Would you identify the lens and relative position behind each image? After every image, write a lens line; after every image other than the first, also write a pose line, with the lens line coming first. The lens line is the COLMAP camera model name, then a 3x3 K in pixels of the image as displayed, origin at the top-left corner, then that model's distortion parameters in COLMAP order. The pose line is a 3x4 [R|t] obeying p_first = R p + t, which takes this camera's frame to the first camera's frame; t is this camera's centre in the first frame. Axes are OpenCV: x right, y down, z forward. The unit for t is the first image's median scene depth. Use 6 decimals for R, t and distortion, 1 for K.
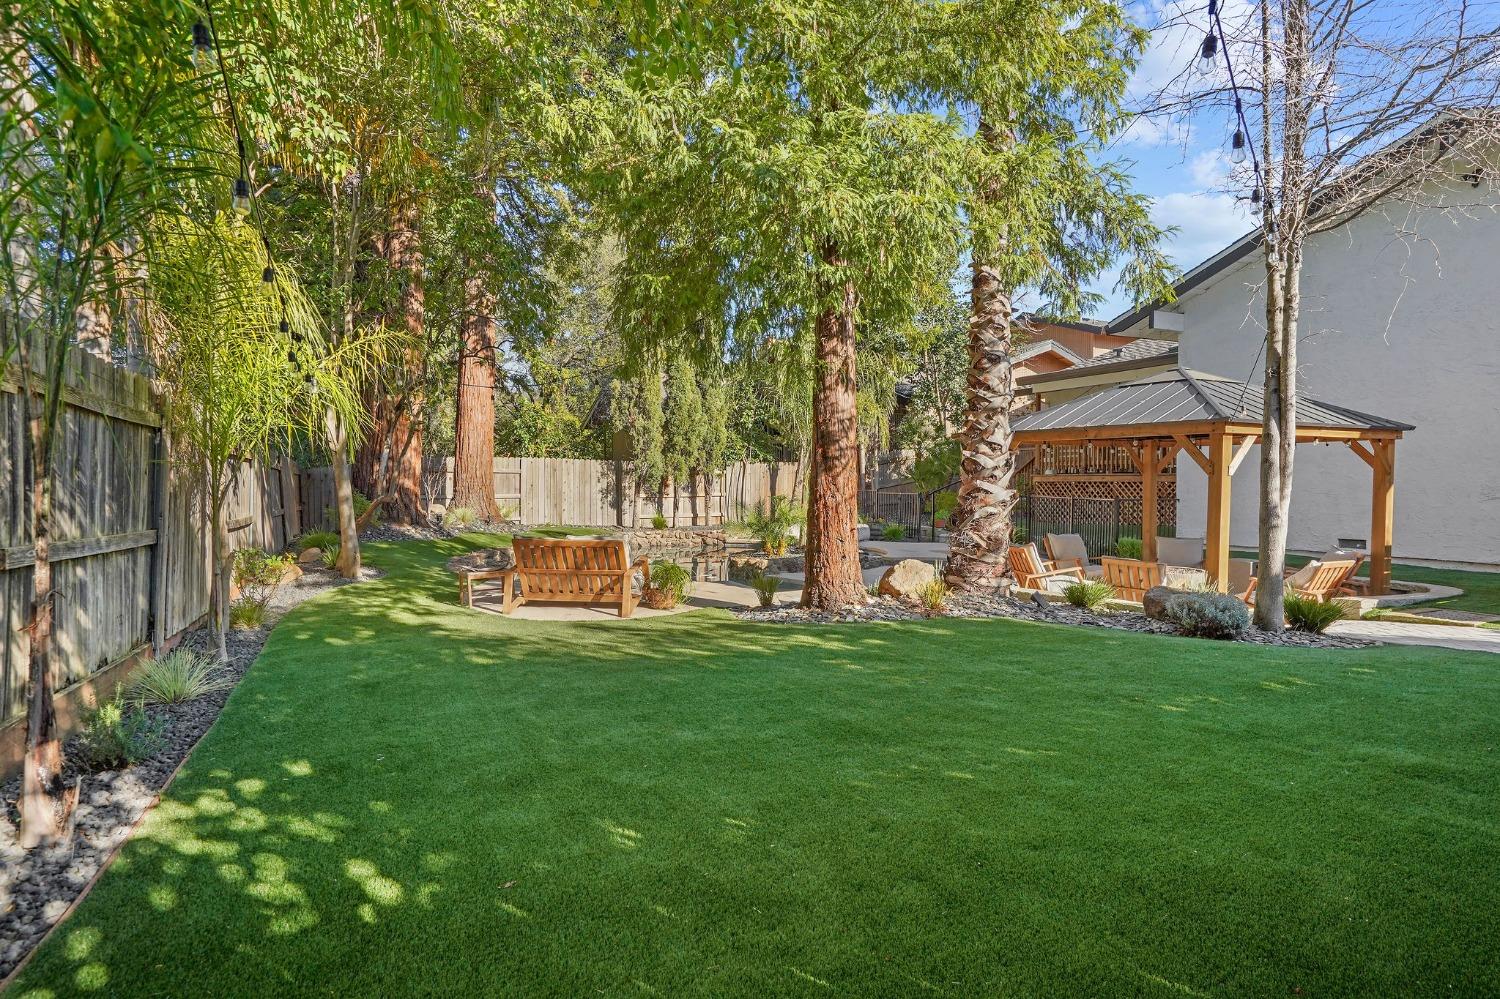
lens RADIAL K [[863.2, 0, 755.7], [0, 863.2, 477.5], [0, 0, 1]] dist [0.003590, 0.001959]
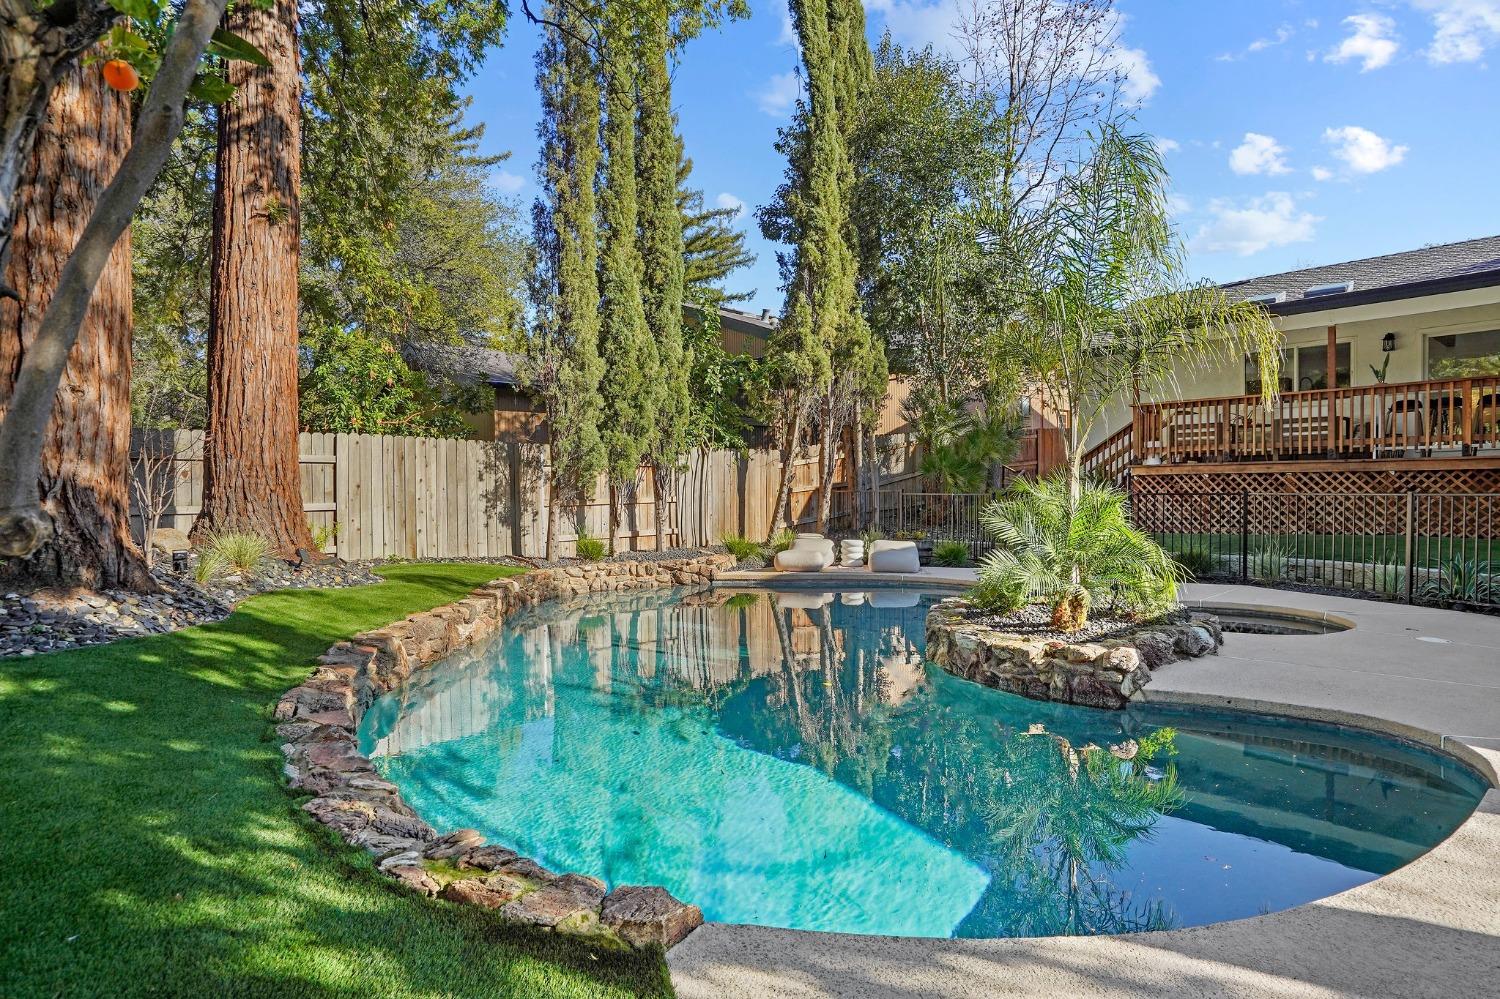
lens RADIAL K [[863.2, 0, 755.7], [0, 863.2, 477.5], [0, 0, 1]] dist [0.003590, 0.001959]
pose [[0.959454, -0.006511, 0.281790, -0.168904], [0.008981, 0.999932, -0.007473, 0.009636], [-0.281722, 0.009701, 0.959447, 0.408596]]
